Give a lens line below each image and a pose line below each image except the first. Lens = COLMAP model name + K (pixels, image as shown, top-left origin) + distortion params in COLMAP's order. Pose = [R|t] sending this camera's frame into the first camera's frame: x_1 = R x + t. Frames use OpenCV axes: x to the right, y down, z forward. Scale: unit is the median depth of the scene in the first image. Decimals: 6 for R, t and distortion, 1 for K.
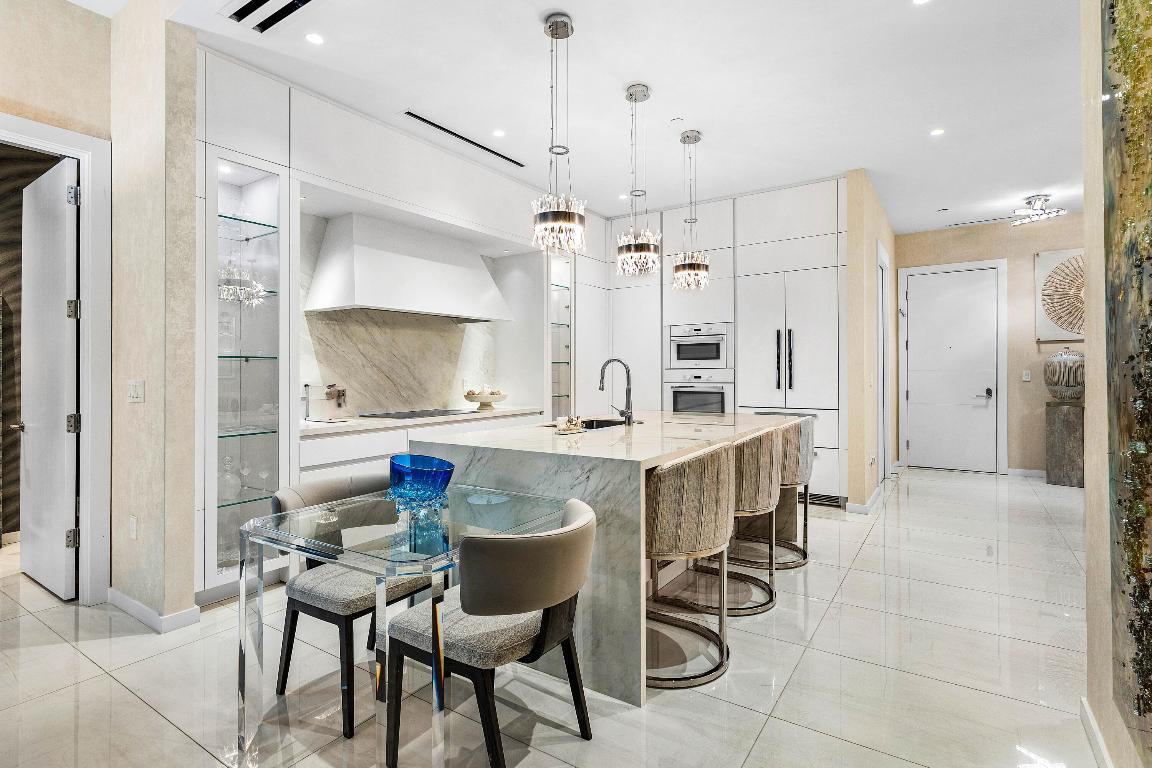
lens RADIAL K [[574.4, 0, 570.3], [0, 574.4, 375.0], [0, 0, 1]] dist [0.004936, -0.000716]
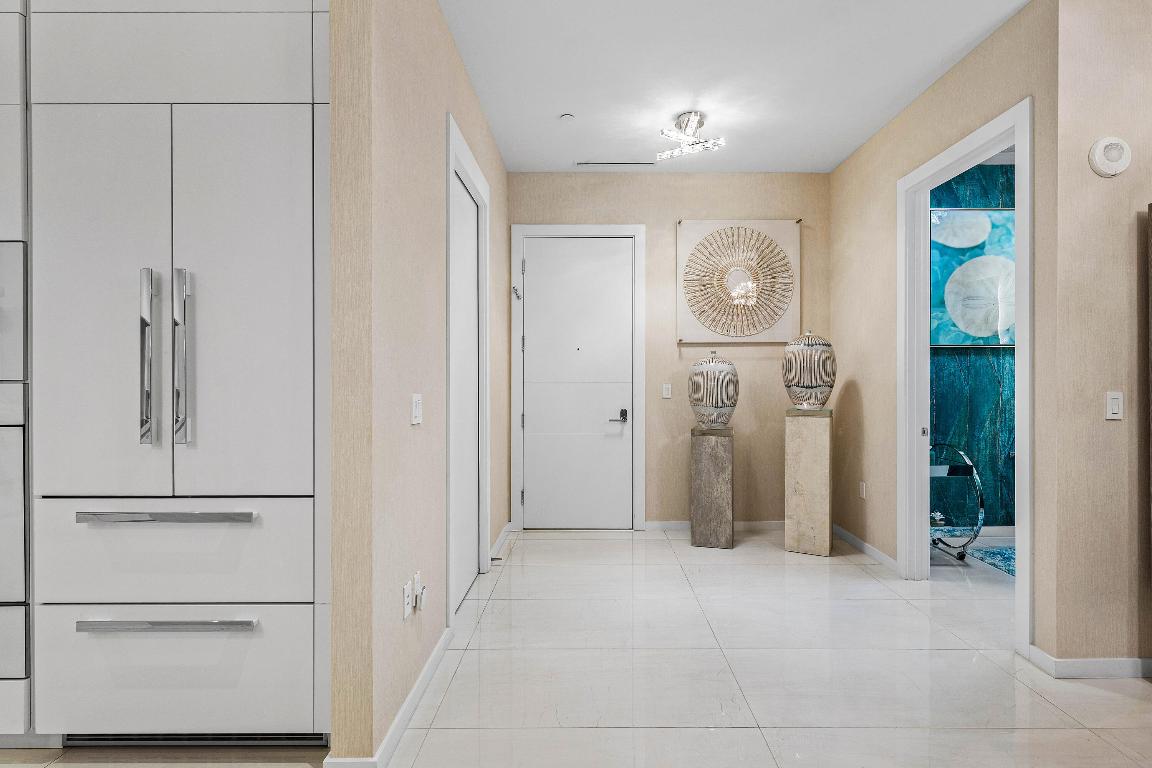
lens RADIAL K [[574.4, 0, 569.8], [0, 574.4, 381.8], [0, 0, 1]] dist [0.004936, -0.000716]
pose [[0.844415, 0.004712, 0.535669, 0.327973], [-0.004477, 0.999988, -0.001740, -0.008751], [-0.535671, -0.000929, 0.844426, 0.491087]]
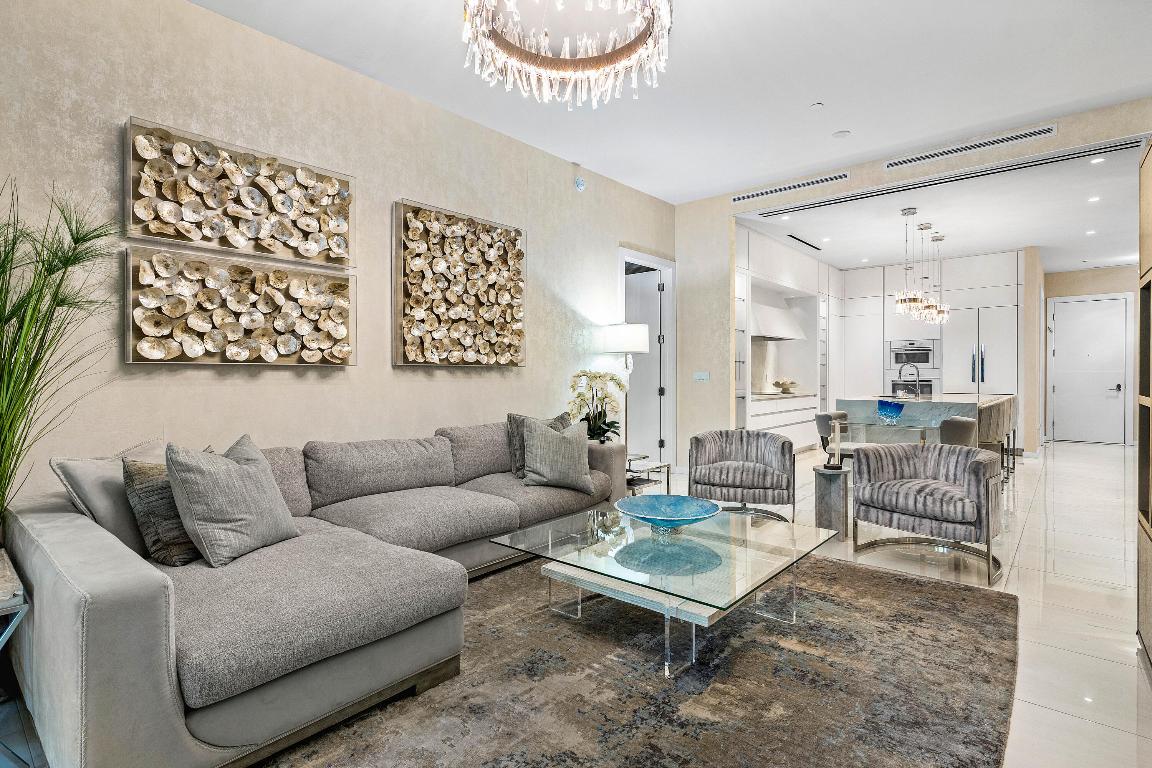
lens RADIAL K [[574.4, 0, 568.5], [0, 574.4, 375.8], [0, 0, 1]] dist [0.004936, -0.000716]
pose [[0.992516, 0.007400, -0.121892, -0.473454], [-0.006831, 0.999964, 0.005091, 0.004979], [0.121926, -0.004220, 0.992530, -0.610022]]
